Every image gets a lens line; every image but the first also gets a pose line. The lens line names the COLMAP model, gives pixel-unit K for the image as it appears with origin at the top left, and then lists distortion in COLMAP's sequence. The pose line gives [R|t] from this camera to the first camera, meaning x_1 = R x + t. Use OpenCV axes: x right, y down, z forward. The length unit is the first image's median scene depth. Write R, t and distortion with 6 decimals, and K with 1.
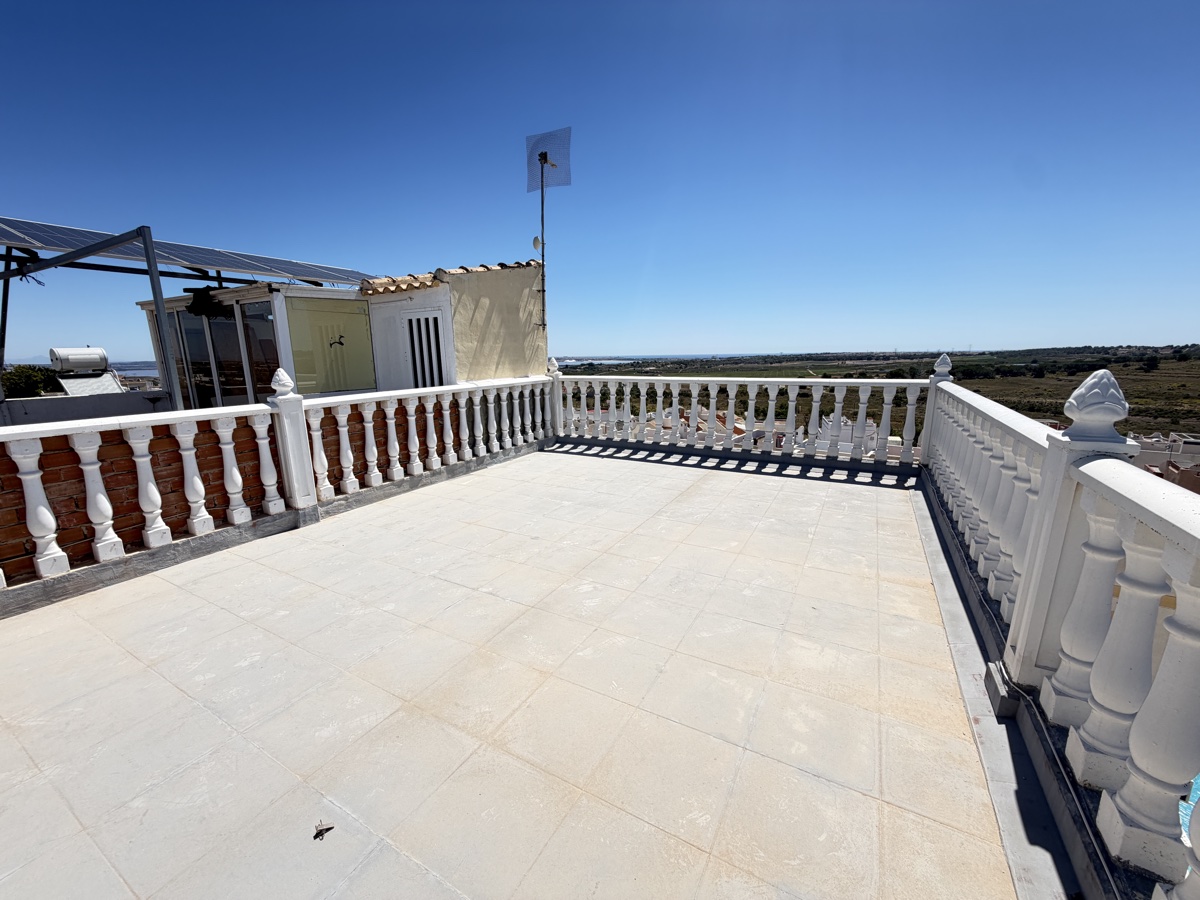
lens RADIAL K [[480.2, 0, 605.8], [0, 480.2, 451.0], [0, 0, 1]] dist [0.001297, -0.000340]
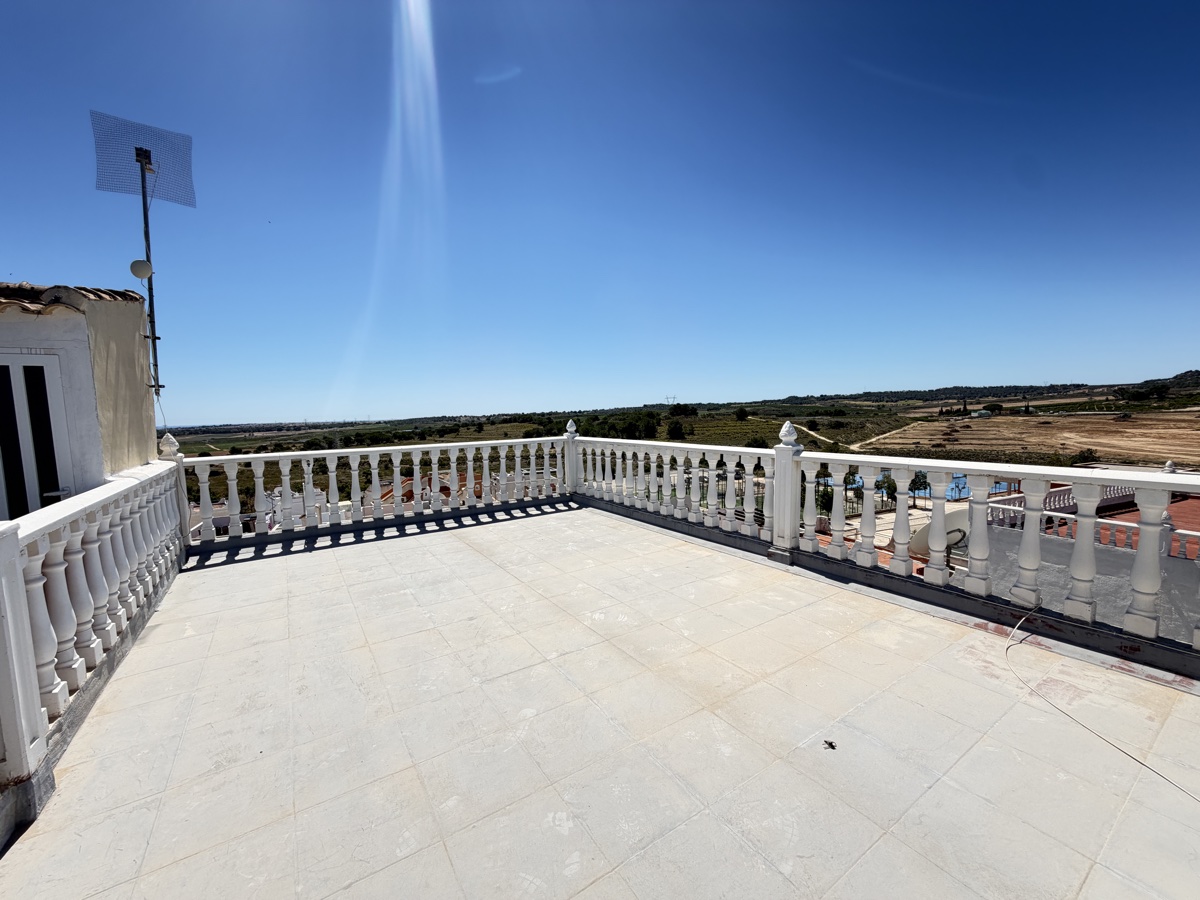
lens RADIAL K [[480.2, 0, 590.4], [0, 480.2, 456.1], [0, 0, 1]] dist [0.001297, -0.000340]
pose [[0.460986, -0.078692, 0.883912, -0.523074], [0.195714, 0.980550, -0.014775, -0.042104], [-0.865557, 0.179805, 0.467420, 0.196585]]
